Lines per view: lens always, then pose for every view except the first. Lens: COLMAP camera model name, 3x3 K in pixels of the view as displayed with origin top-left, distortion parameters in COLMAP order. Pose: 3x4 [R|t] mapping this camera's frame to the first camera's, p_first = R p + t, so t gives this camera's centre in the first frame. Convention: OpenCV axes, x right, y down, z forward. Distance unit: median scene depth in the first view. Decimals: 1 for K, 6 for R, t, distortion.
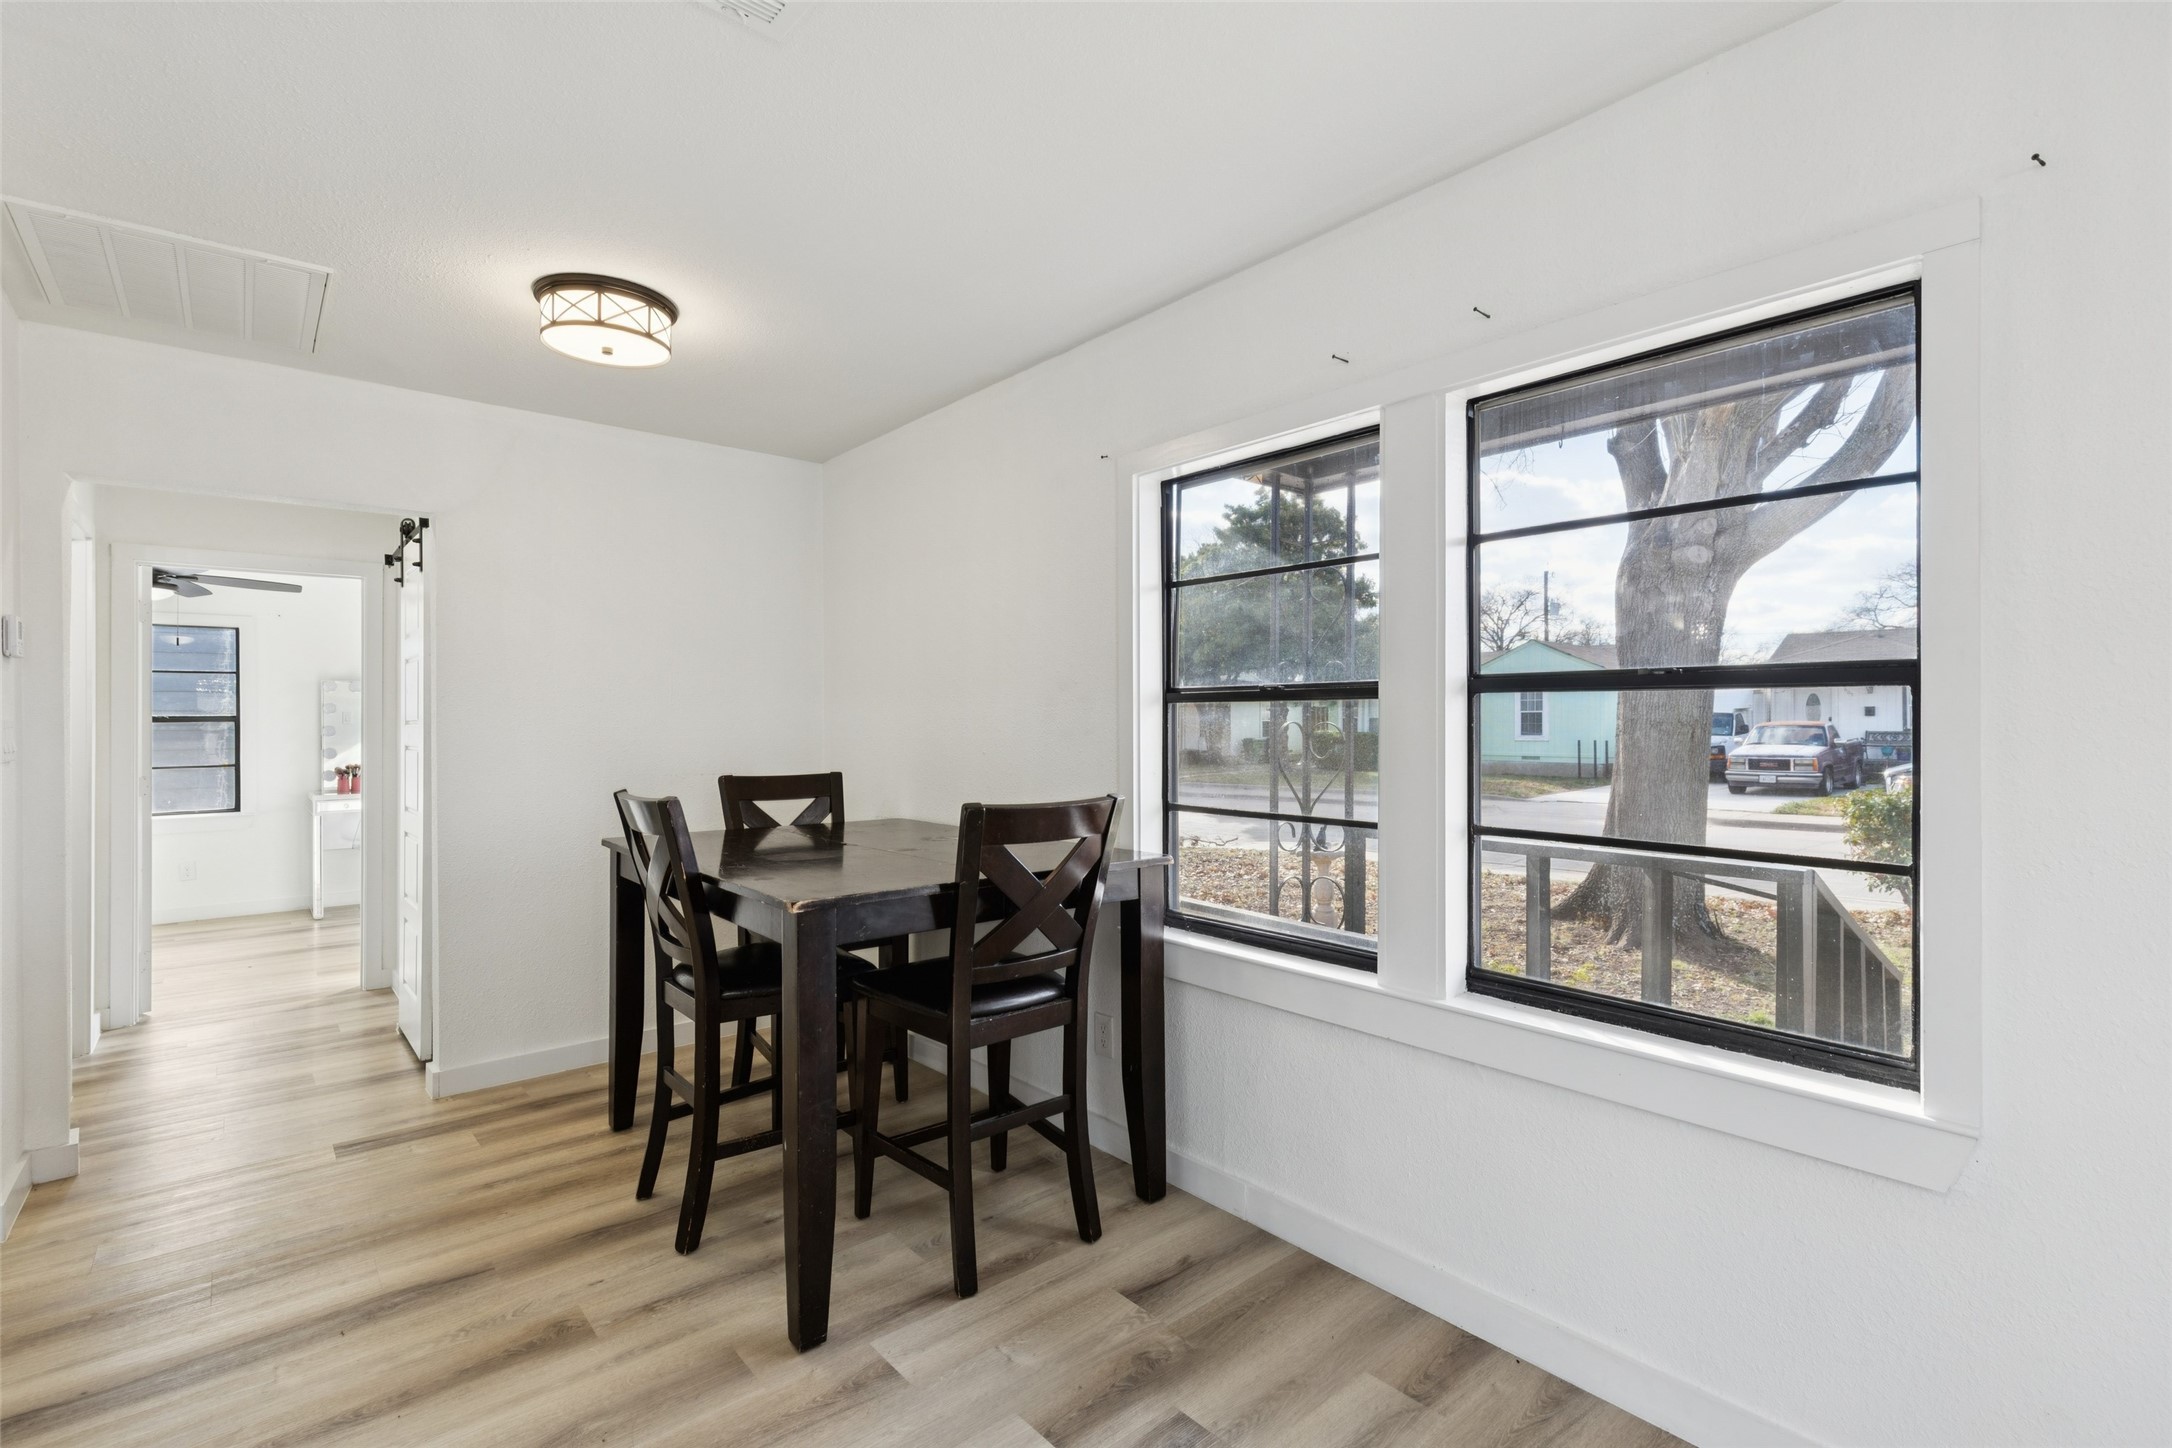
lens RADIAL K [[983.2, 0, 1086.0], [0, 983.2, 724.0], [0, 0, 1]] dist [0.010465, -0.000120]
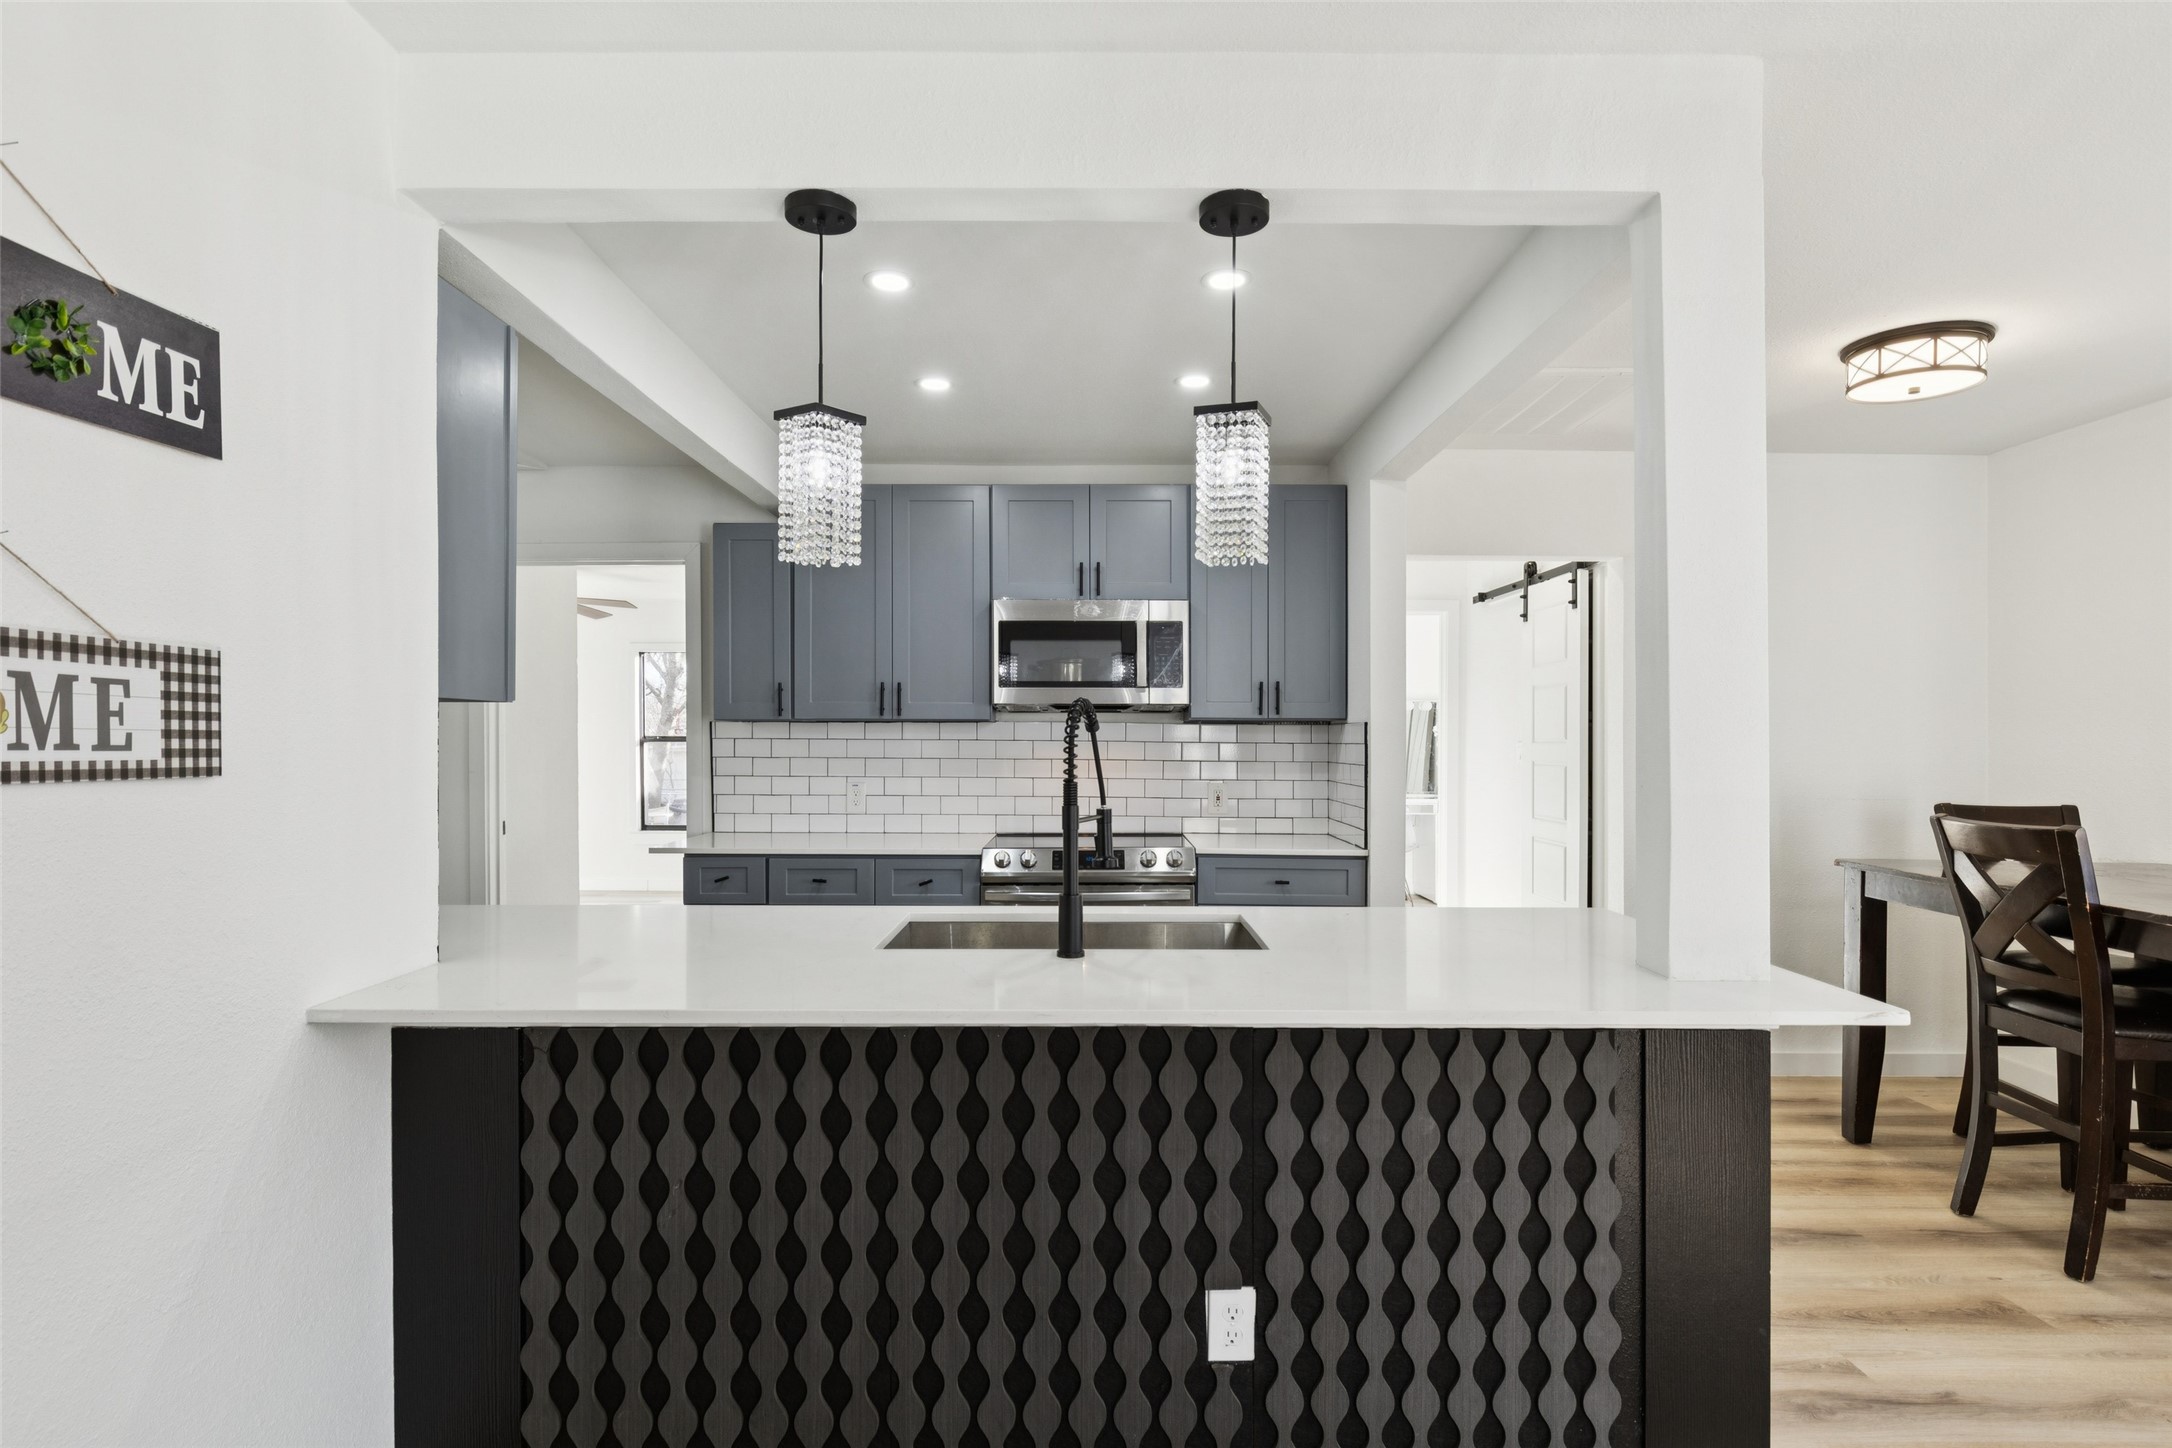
lens RADIAL K [[1084.7, 0, 1097.0], [0, 1084.7, 740.1], [0, 0, 1]] dist [0.004425, -0.002616]
pose [[0.764212, 0.012123, -0.644851, -0.439006], [-0.008255, 0.999925, 0.009015, -0.014867], [0.644912, -0.001567, 0.764255, -0.463272]]
